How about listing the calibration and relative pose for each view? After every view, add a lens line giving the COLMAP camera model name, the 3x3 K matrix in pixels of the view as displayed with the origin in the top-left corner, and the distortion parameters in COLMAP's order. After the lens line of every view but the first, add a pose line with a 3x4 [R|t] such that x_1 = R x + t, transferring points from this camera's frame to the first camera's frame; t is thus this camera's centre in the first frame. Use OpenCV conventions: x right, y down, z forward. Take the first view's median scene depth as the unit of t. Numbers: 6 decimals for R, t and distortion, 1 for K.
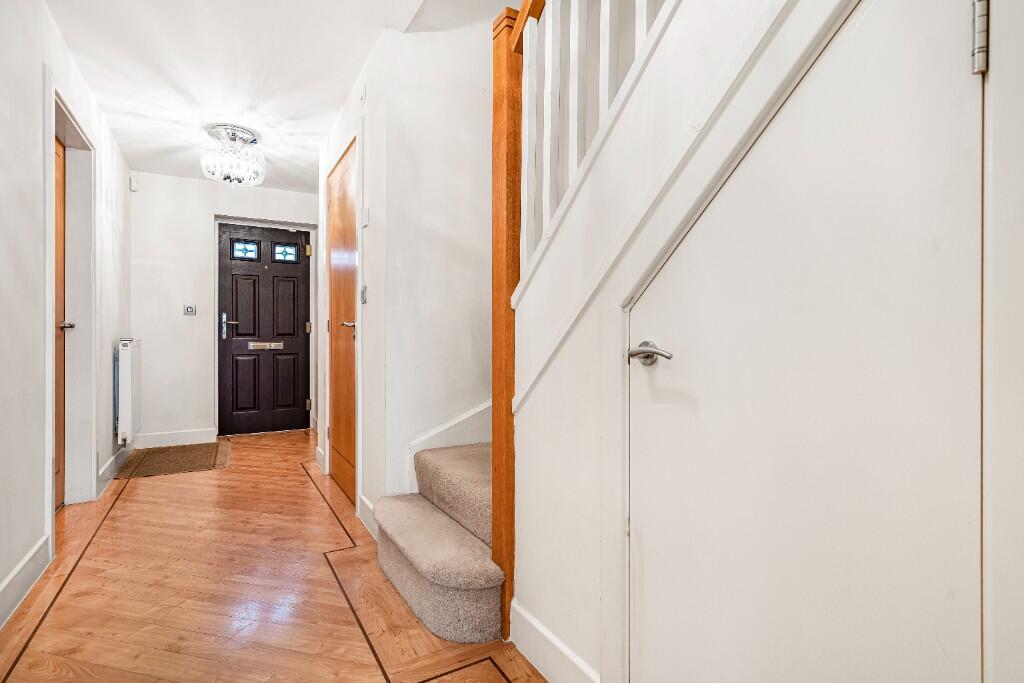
lens RADIAL K [[511.9, 0, 511.7], [0, 511.9, 335.1], [0, 0, 1]] dist [0.002496, 0.000575]
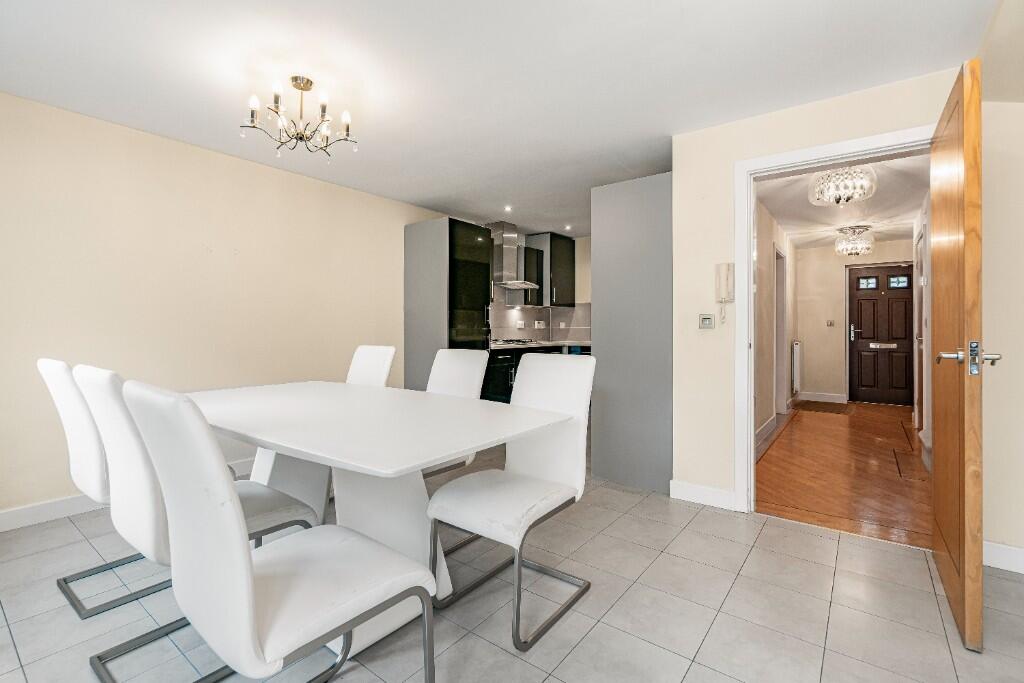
lens RADIAL K [[466.0, 0, 504.5], [0, 466.0, 327.8], [0, 0, 1]] dist [-0.008114, 0.000841]
pose [[0.381872, -0.001629, -0.924214, 0.351555], [-0.001499, 0.999996, -0.002382, -0.027454], [0.924214, 0.002295, 0.381868, -0.539483]]
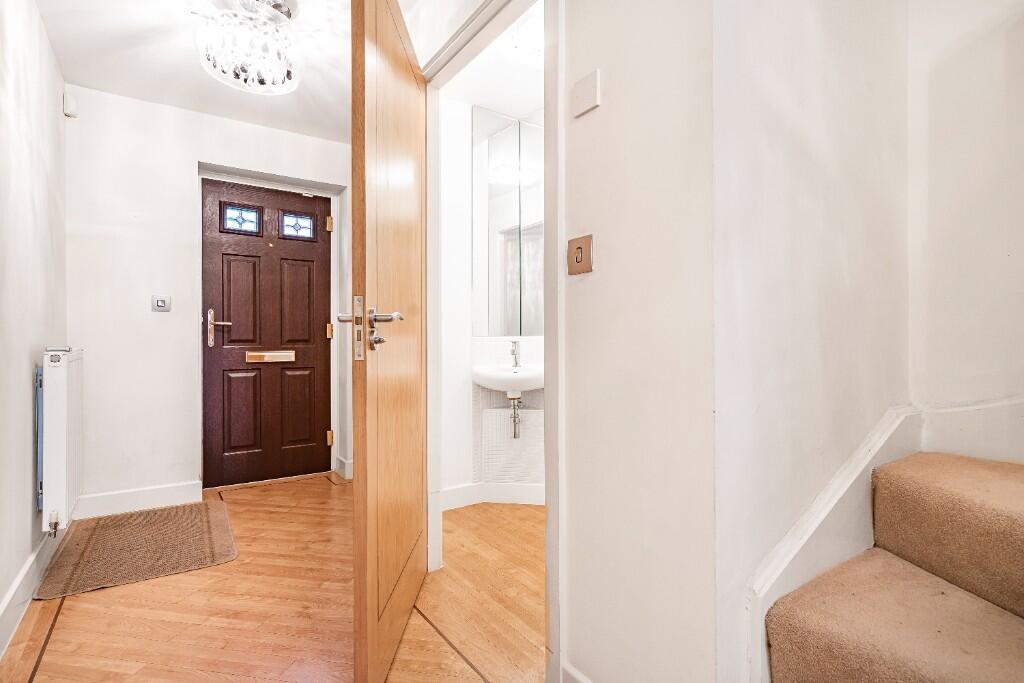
lens RADIAL K [[511.9, 0, 514.8], [0, 511.9, 341.8], [0, 0, 1]] dist [0.002496, 0.000575]
pose [[0.996780, -0.001746, 0.080166, -0.207031], [0.001803, 0.999998, -0.000639, 0.001423], [-0.080165, 0.000781, 0.996781, 0.278438]]
